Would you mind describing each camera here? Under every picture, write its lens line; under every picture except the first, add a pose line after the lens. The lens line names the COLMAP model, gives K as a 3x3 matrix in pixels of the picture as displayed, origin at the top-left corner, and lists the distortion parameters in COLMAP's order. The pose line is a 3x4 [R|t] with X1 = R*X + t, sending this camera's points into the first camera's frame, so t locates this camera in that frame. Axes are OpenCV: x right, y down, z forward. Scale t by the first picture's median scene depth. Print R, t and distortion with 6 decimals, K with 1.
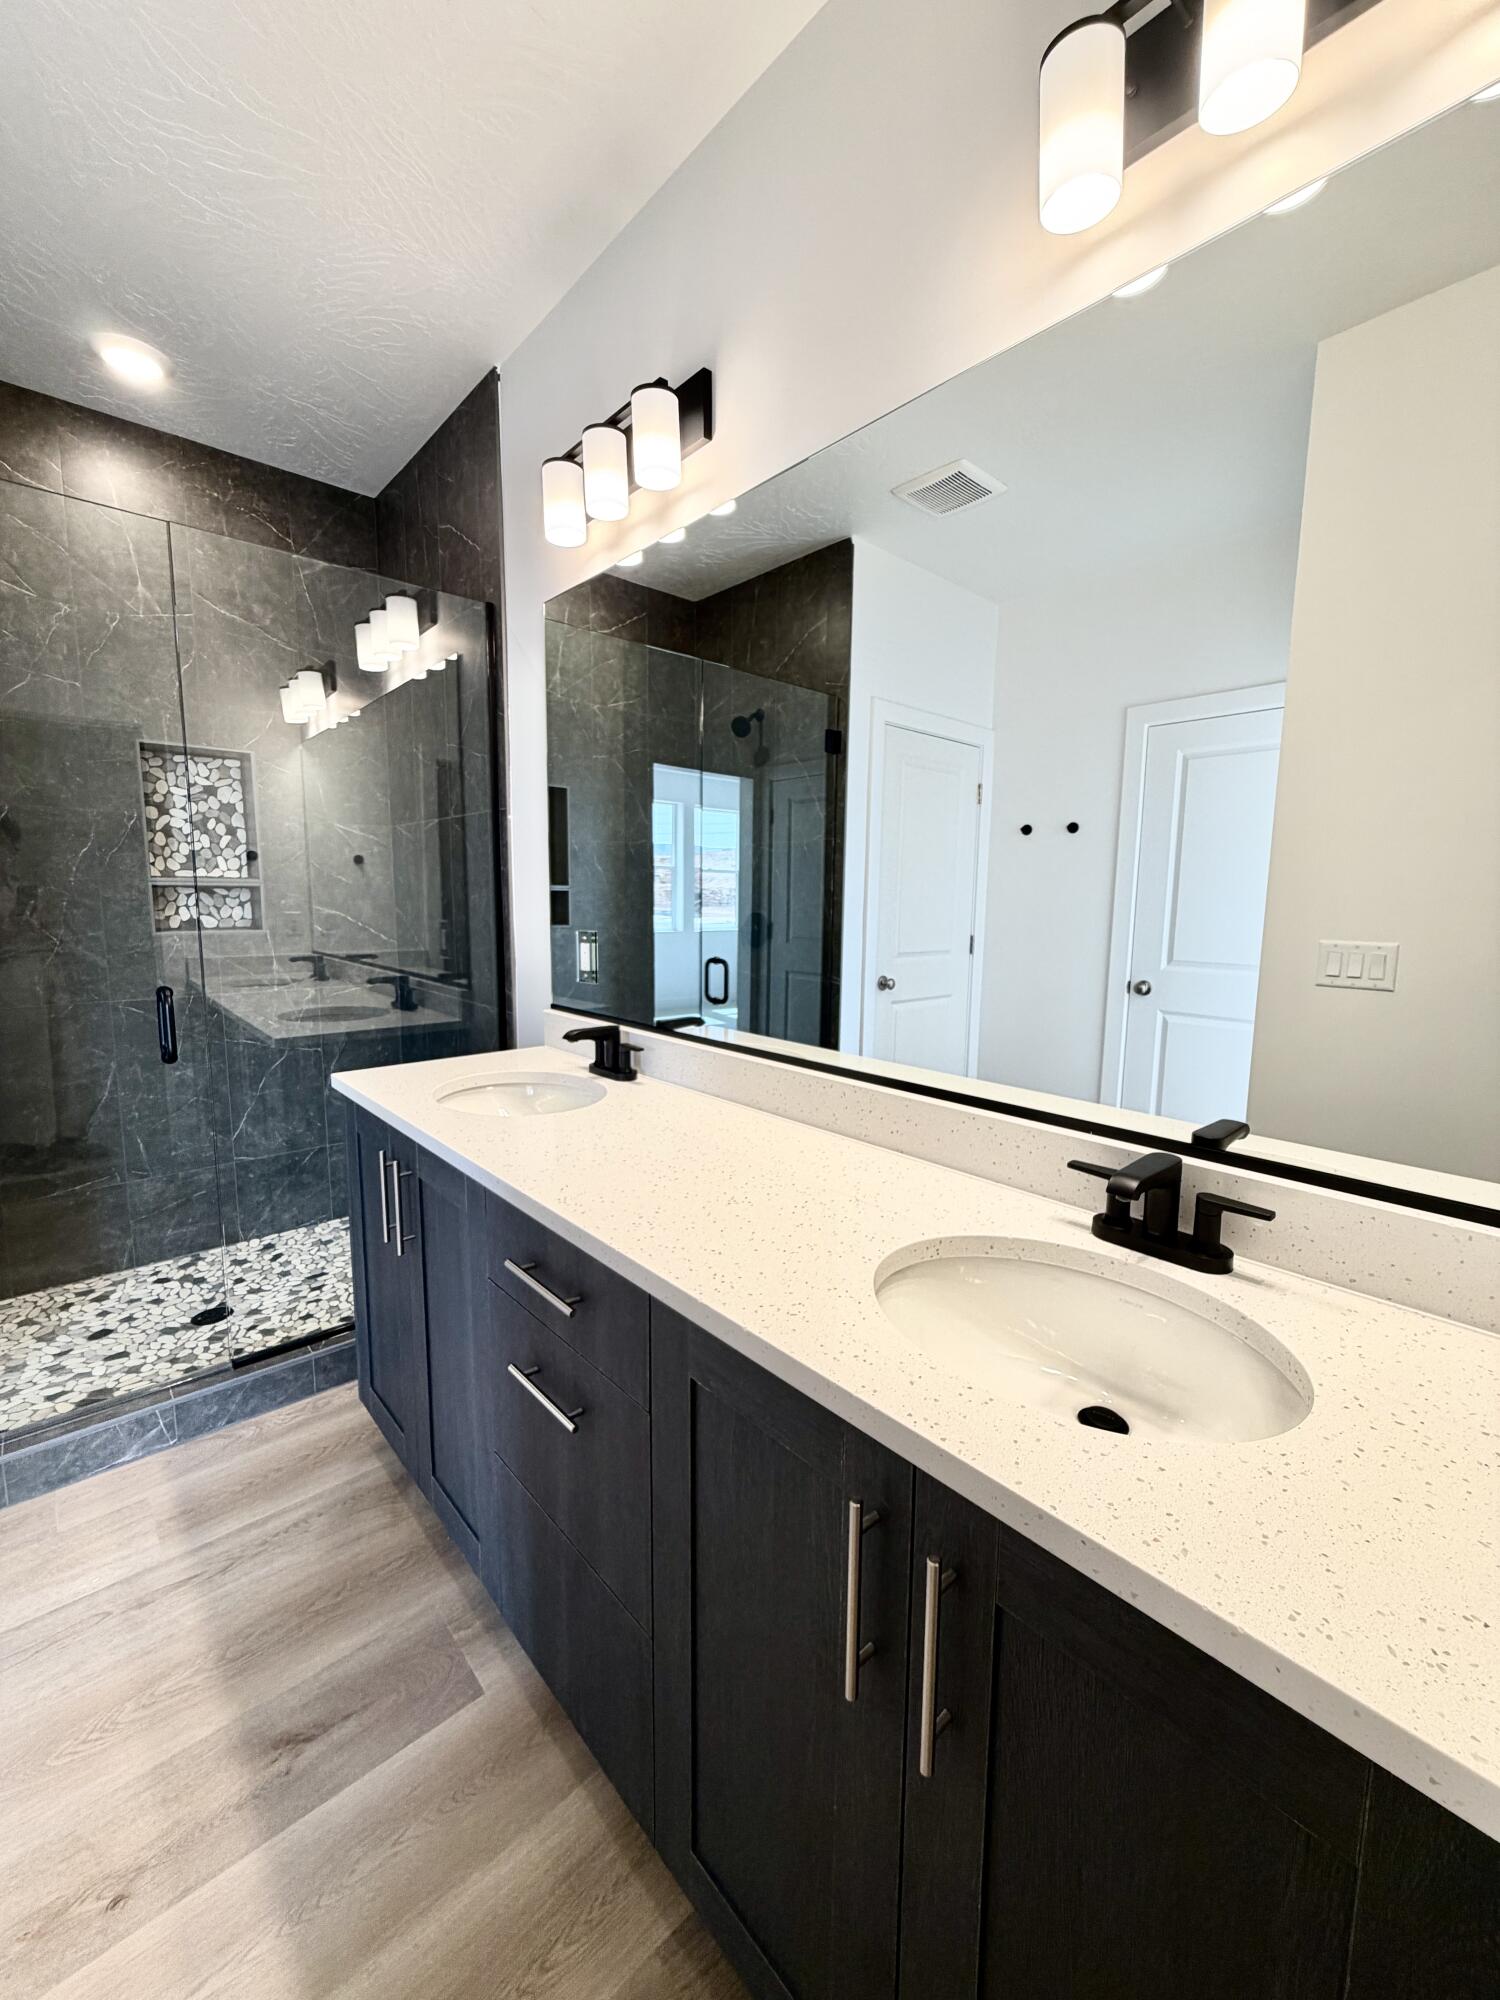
lens RADIAL K [[800.1, 0, 750.4], [0, 800.1, 996.4], [0, 0, 1]] dist [0.000411, -0.000545]
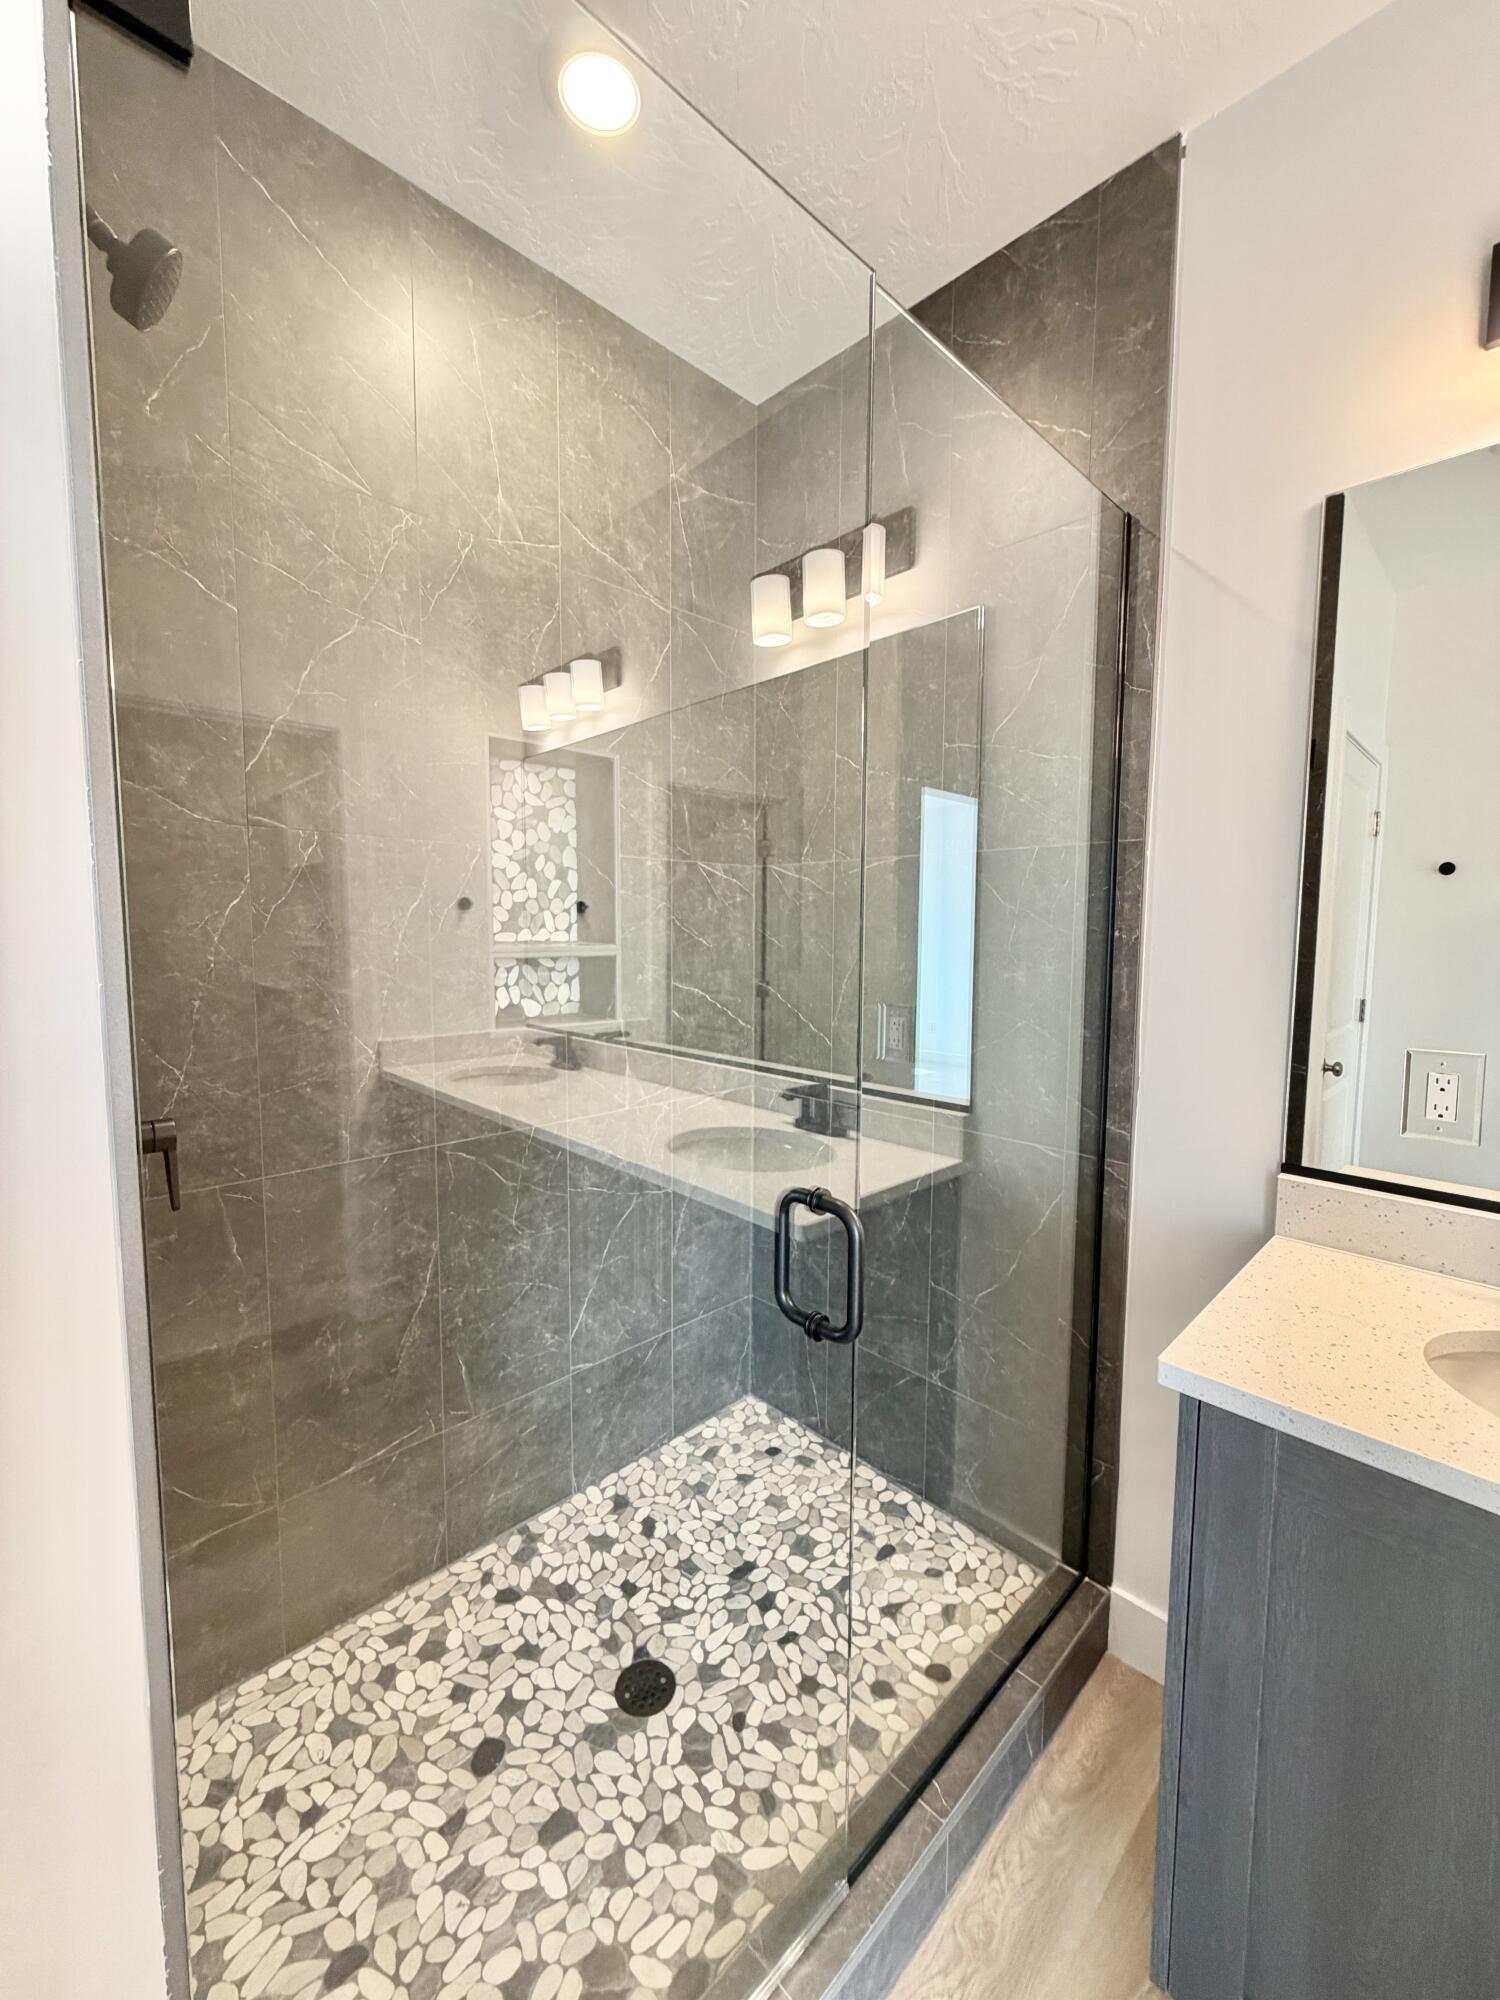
lens RADIAL K [[800.1, 0, 753.2], [0, 800.1, 995.9], [0, 0, 1]] dist [0.000411, -0.000545]
pose [[0.998979, -0.006118, 0.044768, -0.553085], [0.007936, 0.999146, -0.040545, -0.079321], [-0.044481, 0.040859, 0.998174, 0.344053]]
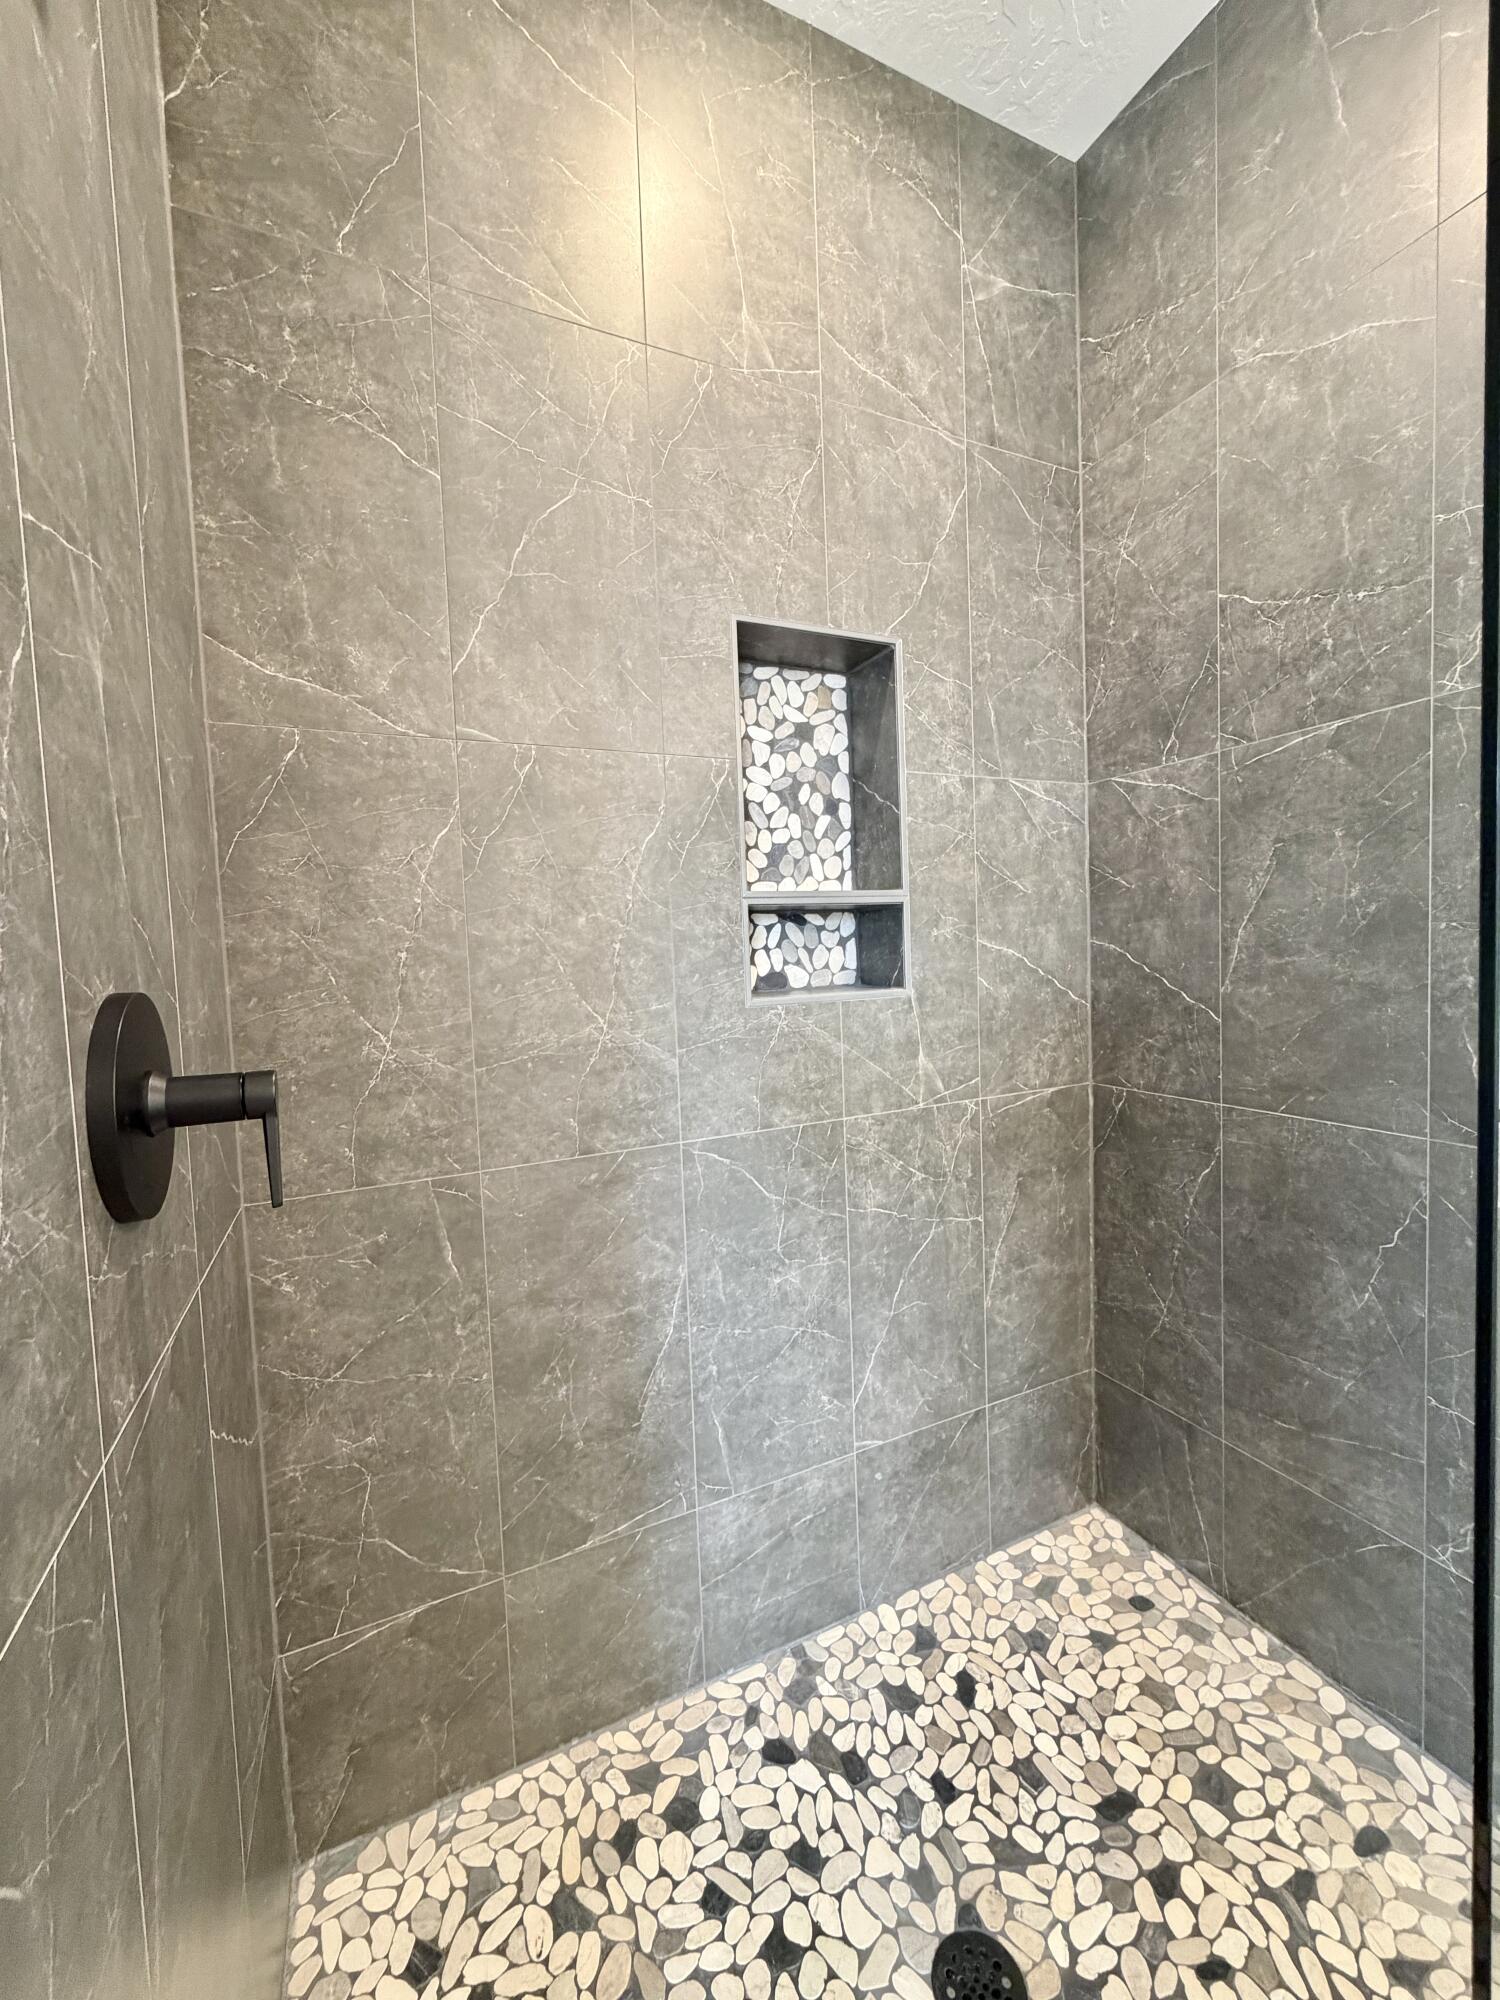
lens RADIAL K [[800.1, 0, 752.2], [0, 800.1, 995.6], [0, 0, 1]] dist [0.000411, -0.000545]
pose [[0.957123, -0.028981, -0.288228, -0.585557], [0.010337, 0.997766, -0.065996, -0.048573], [0.289497, 0.060187, 0.955285, 0.512334]]
